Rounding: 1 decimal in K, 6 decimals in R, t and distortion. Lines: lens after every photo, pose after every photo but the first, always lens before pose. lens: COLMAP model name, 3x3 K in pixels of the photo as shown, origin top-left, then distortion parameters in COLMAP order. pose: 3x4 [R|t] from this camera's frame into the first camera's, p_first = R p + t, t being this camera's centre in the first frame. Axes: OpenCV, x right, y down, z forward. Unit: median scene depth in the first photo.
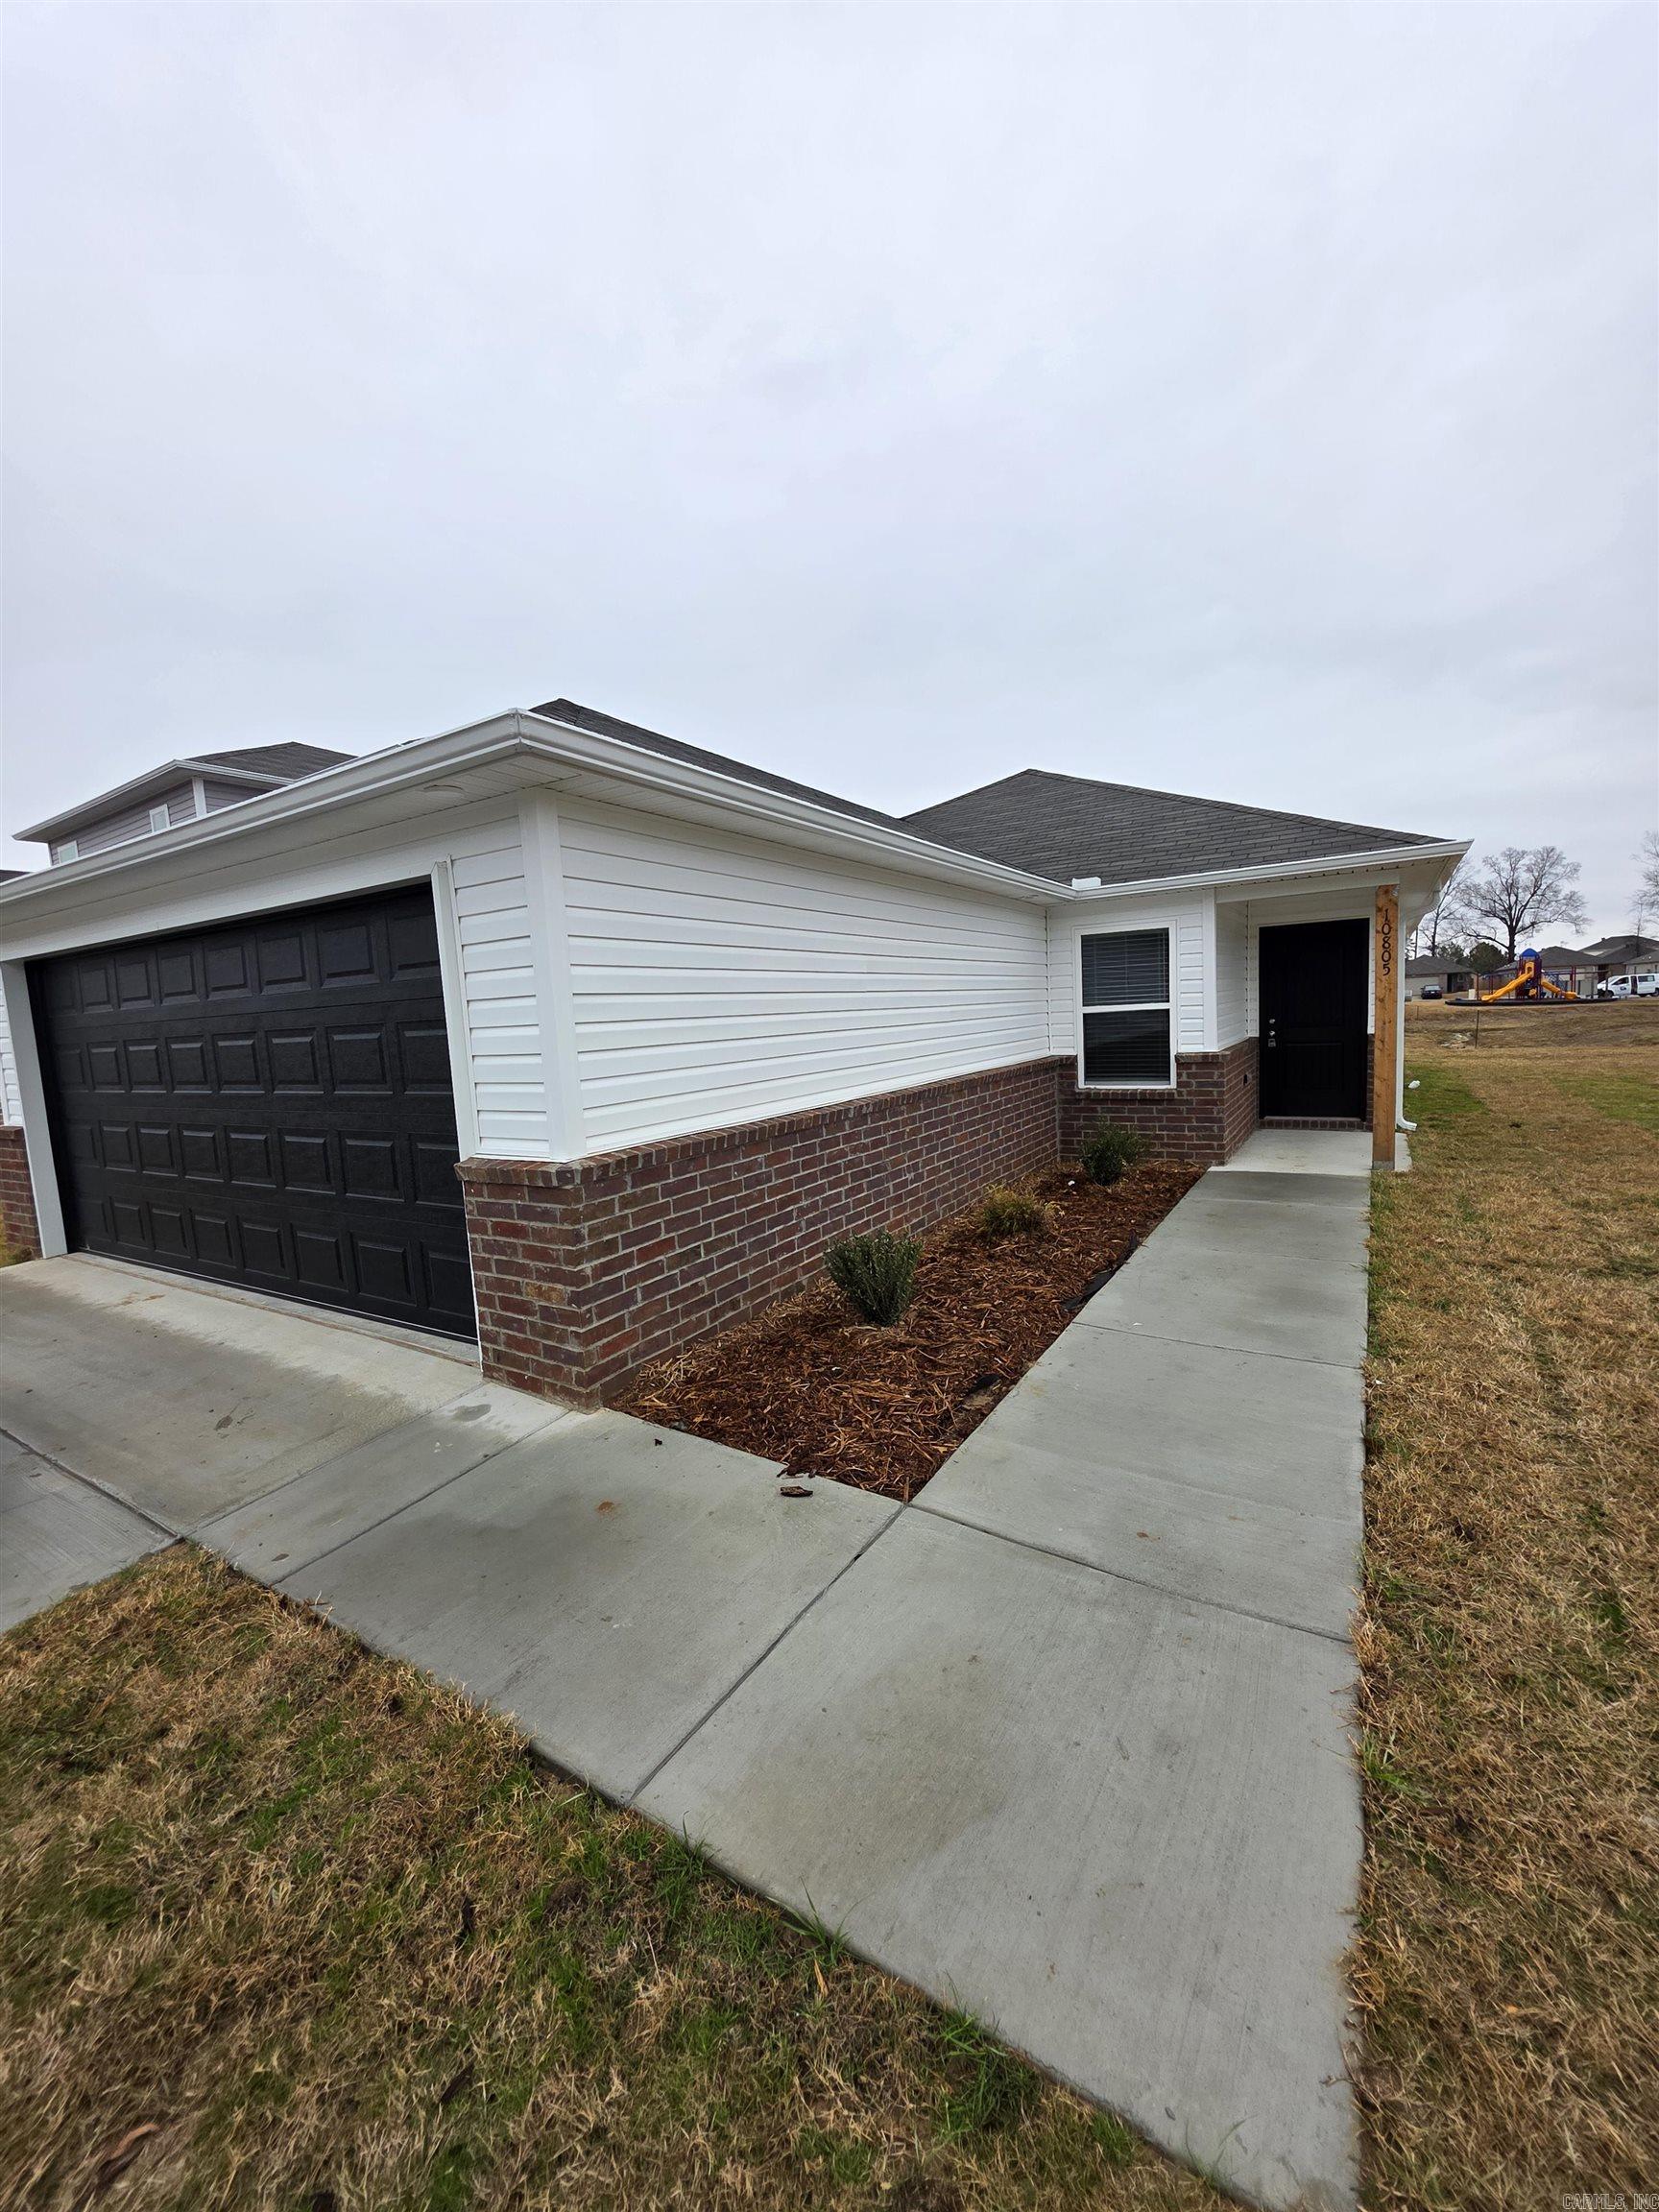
lens RADIAL K [[888.9, 0, 834.6], [0, 888.9, 1098.1], [0, 0, 1]] dist [0.001634, 0.000163]
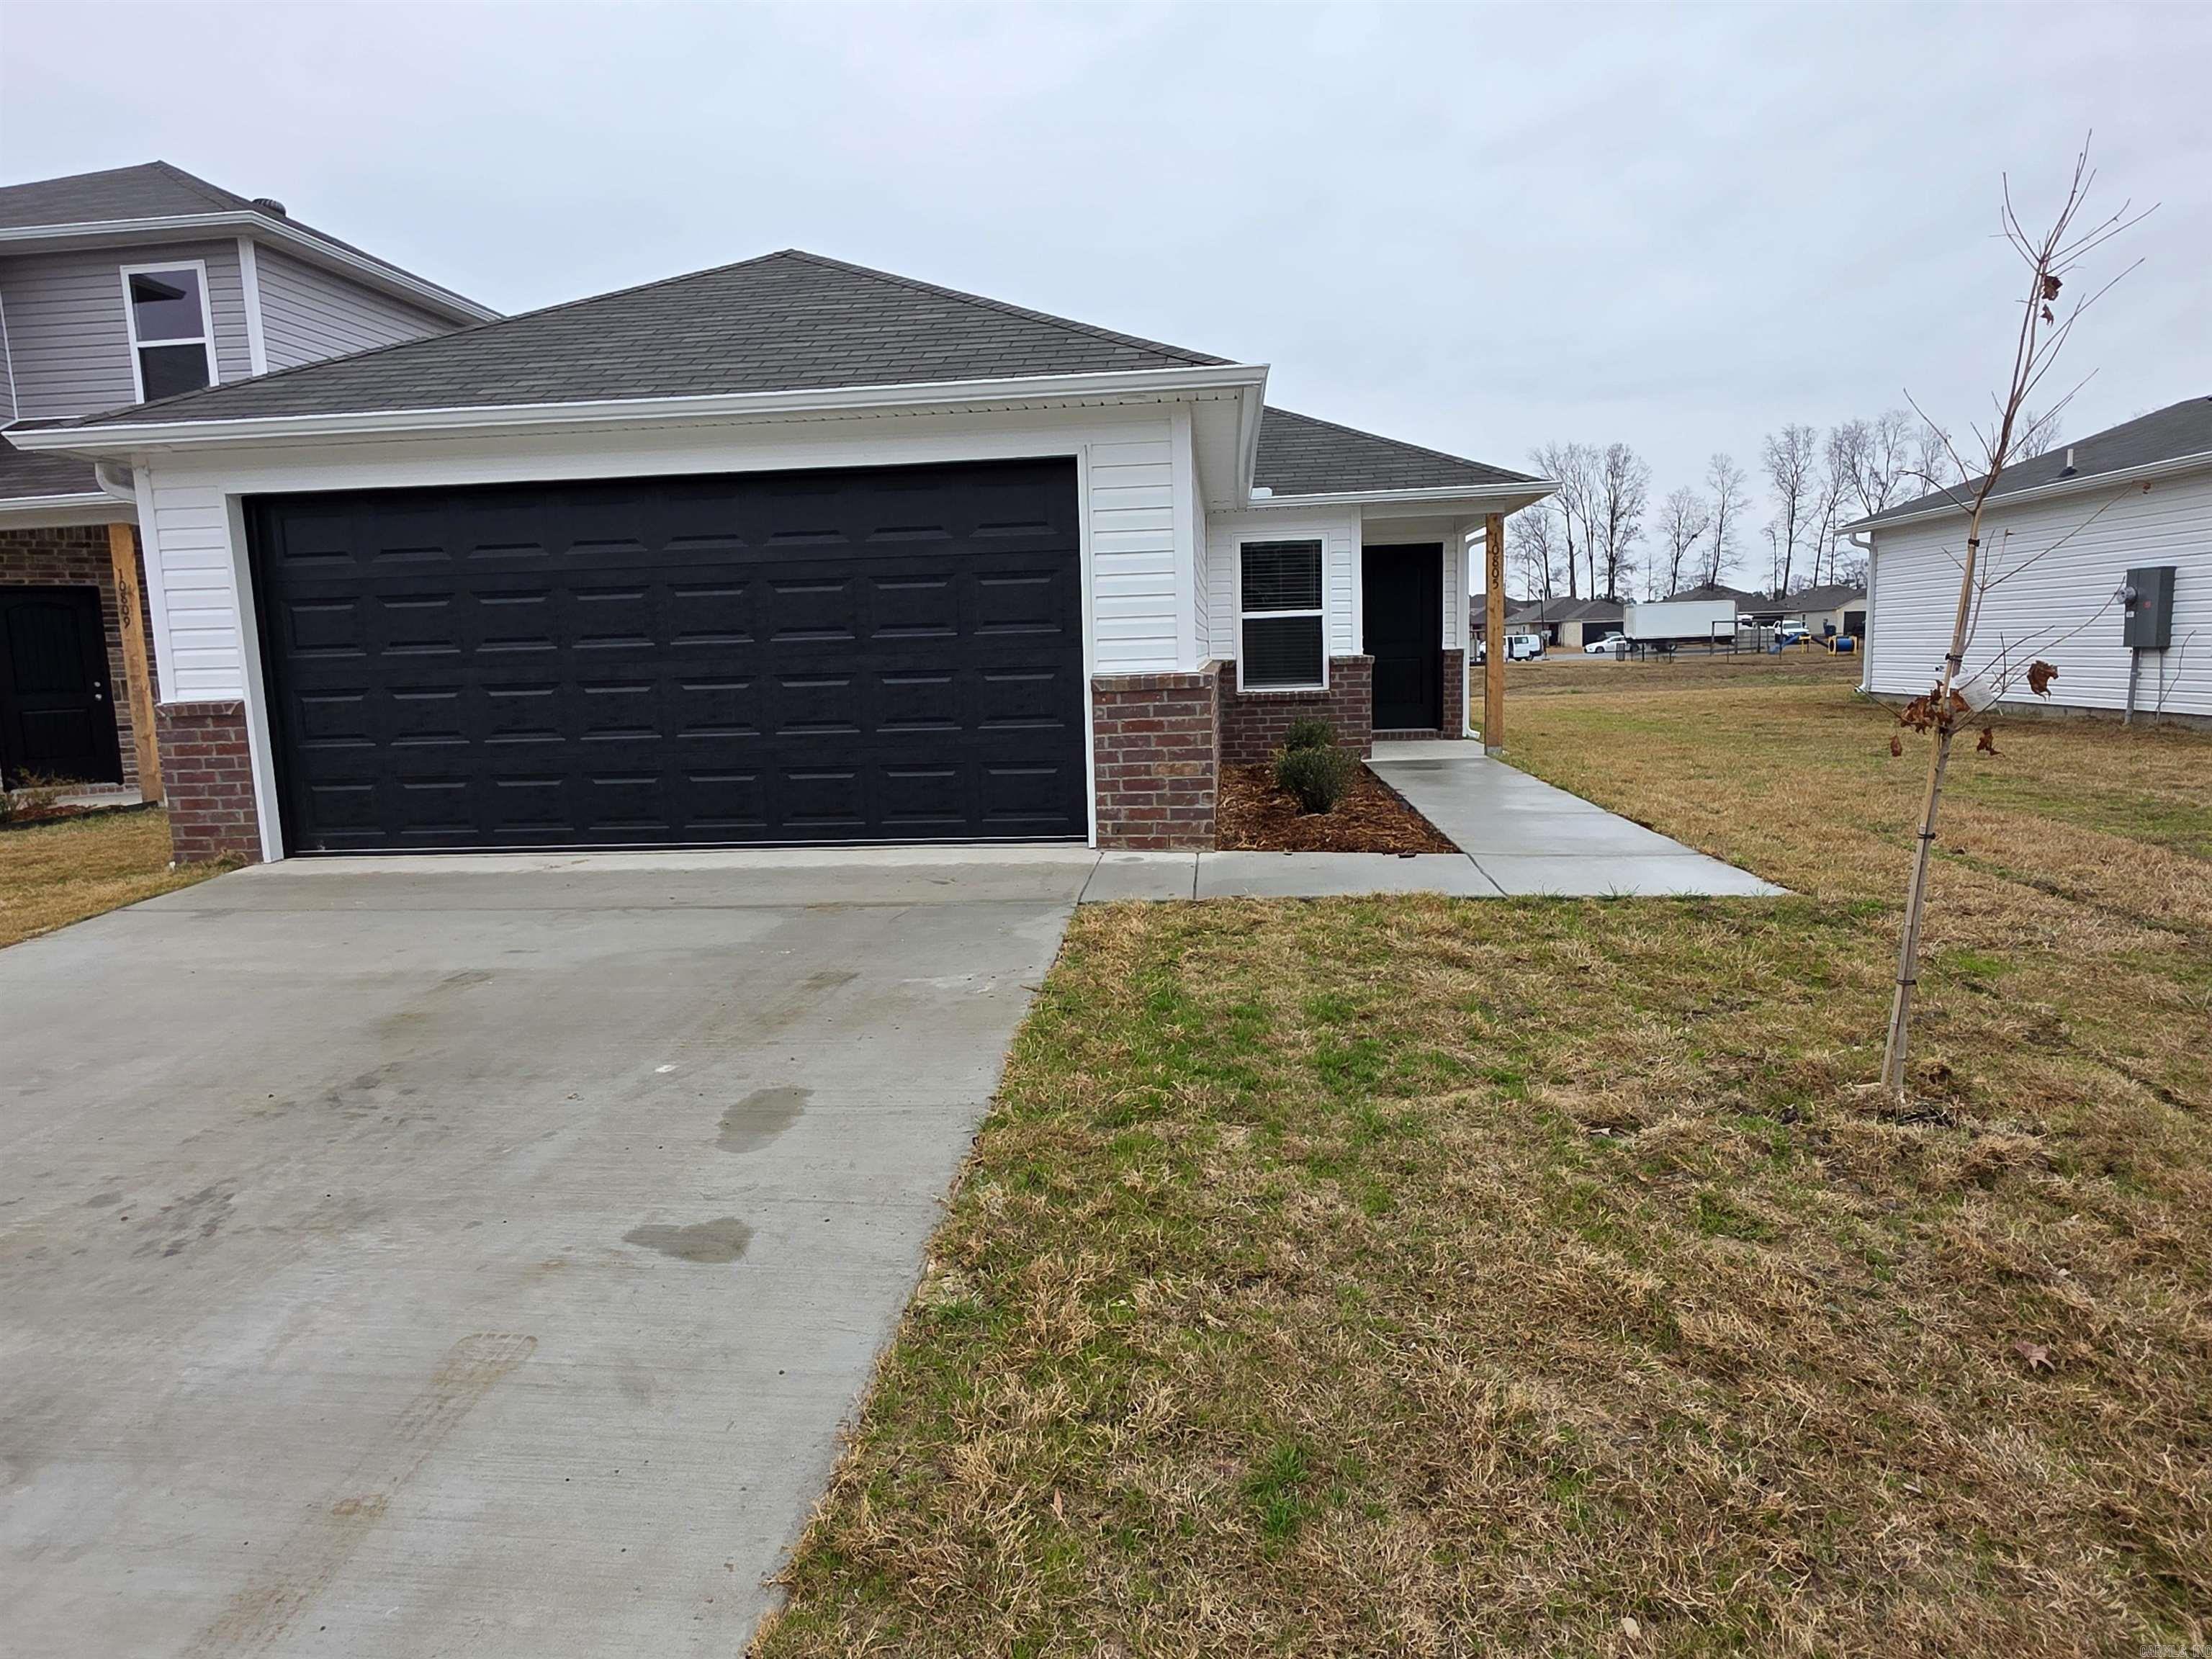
lens RADIAL K [[1291.0, 0, 1099.1], [0, 1291.0, 830.7], [0, 0, 1]] dist [0.001897, -0.000119]
pose [[0.908733, -0.038145, 0.415632, -0.536475], [0.027847, 0.999137, 0.030813, 0.105557], [-0.416449, -0.016427, 0.909011, -0.320118]]
